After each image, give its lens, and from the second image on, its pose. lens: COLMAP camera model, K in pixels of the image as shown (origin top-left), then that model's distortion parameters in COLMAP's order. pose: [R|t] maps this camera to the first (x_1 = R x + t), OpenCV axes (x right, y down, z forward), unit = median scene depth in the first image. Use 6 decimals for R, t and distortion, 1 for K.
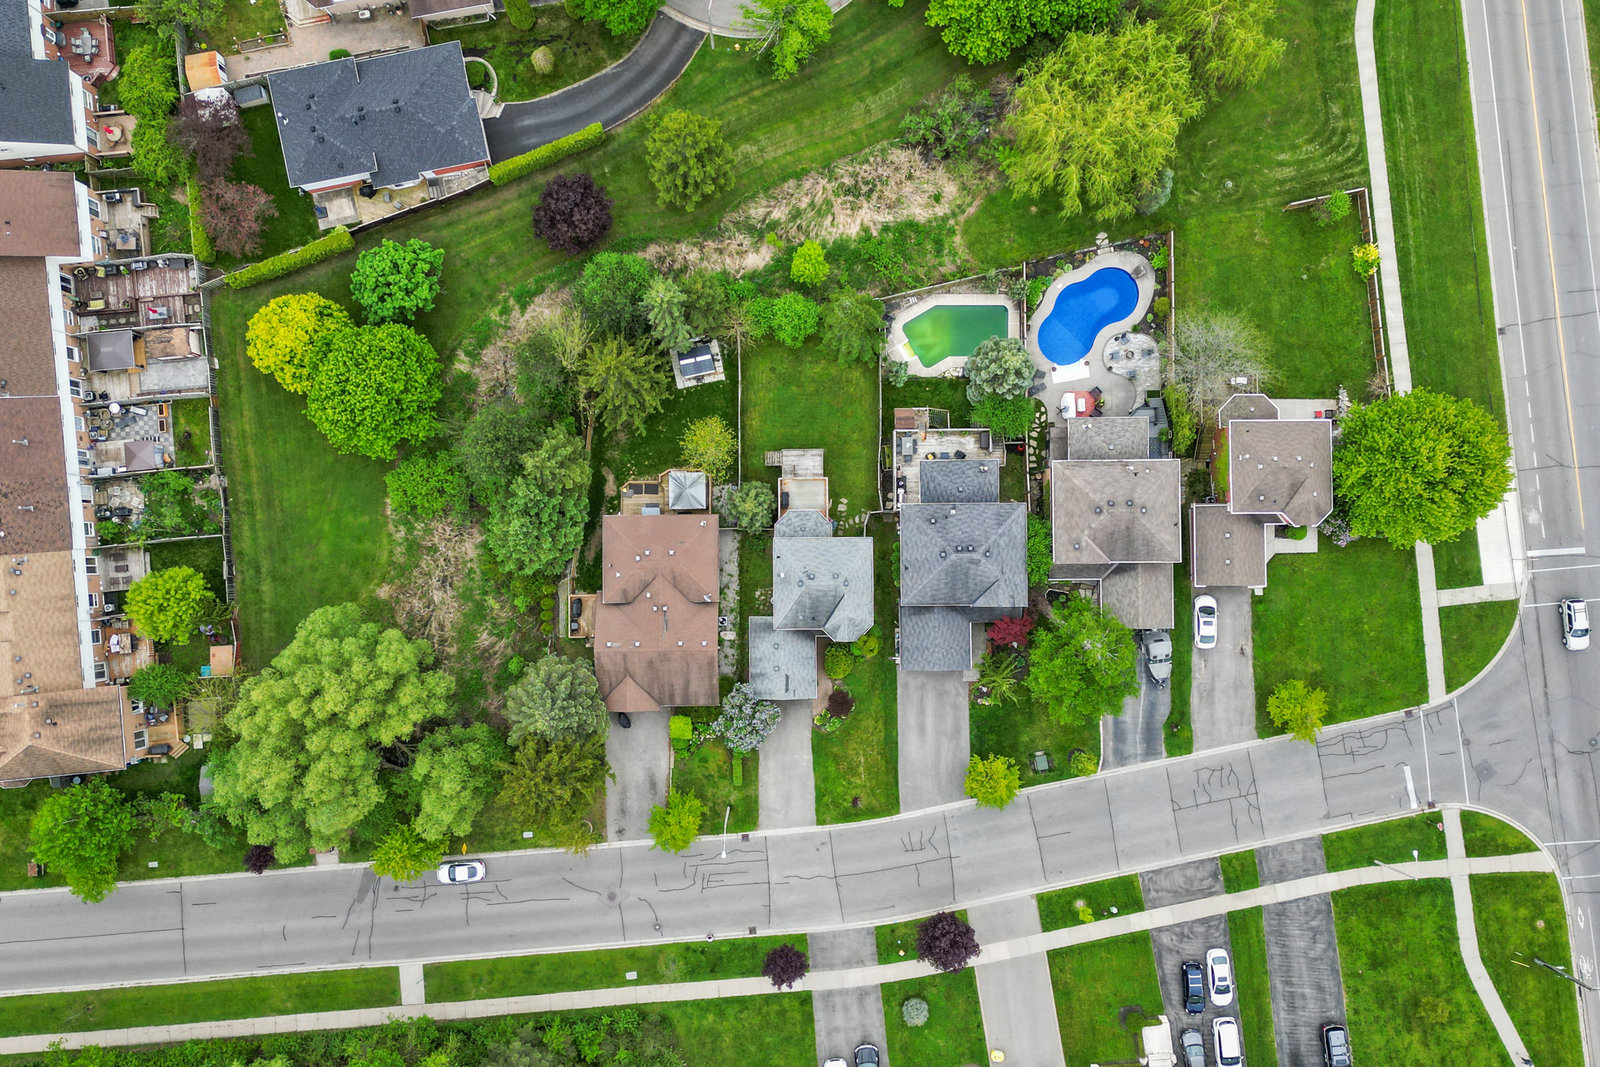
lens RADIAL K [[1318.2, 0, 800.0], [0, 1318.2, 533.5], [0, 0, 1]] dist [0.079469, -0.131065]
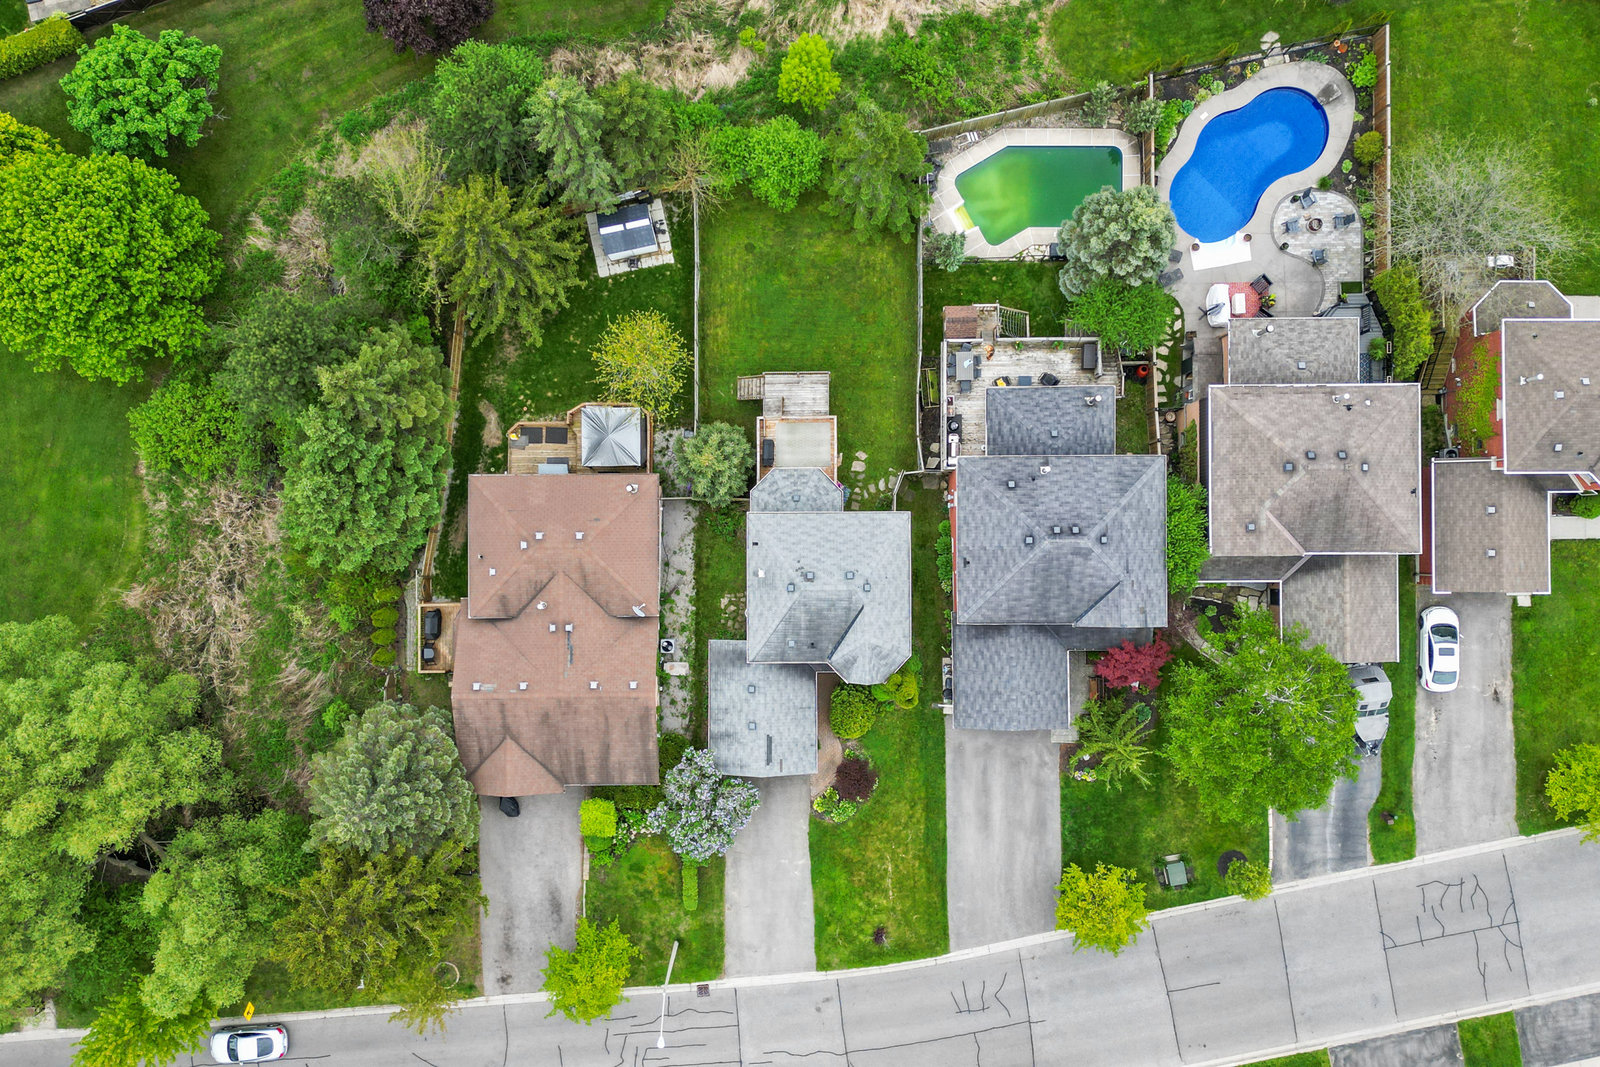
lens RADIAL K [[1318.2, 0, 800.0], [0, 1318.2, 533.5], [0, 0, 1]] dist [0.079469, -0.131065]
pose [[0.999995, 0.003093, 0.001168, 0.003293], [-0.003103, 0.999954, 0.009111, 0.007224], [-0.001140, -0.009115, 0.999958, 0.372295]]
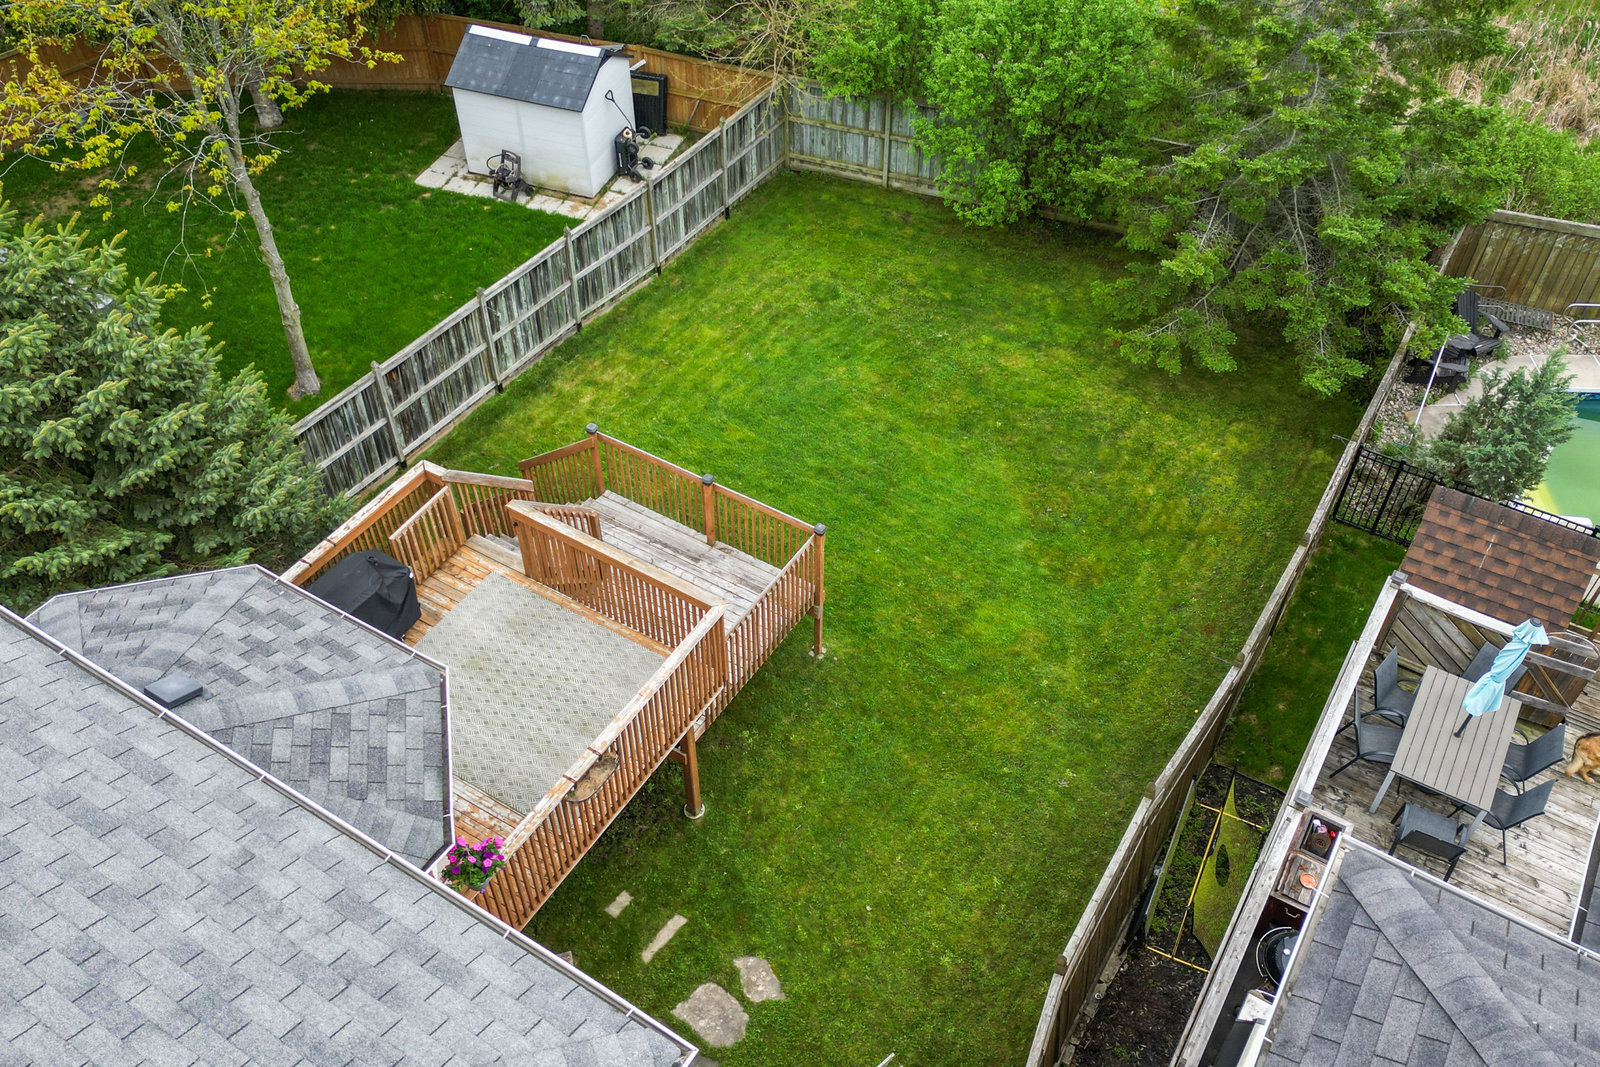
lens RADIAL K [[1318.2, 0, 800.0], [0, 1318.2, 533.5], [0, 0, 1]] dist [0.079469, -0.131065]
pose [[0.843587, 0.381976, -0.377433, 0.070384], [-0.536968, 0.606727, -0.586129, 0.022404], [0.005112, 0.697120, 0.716936, 0.898069]]
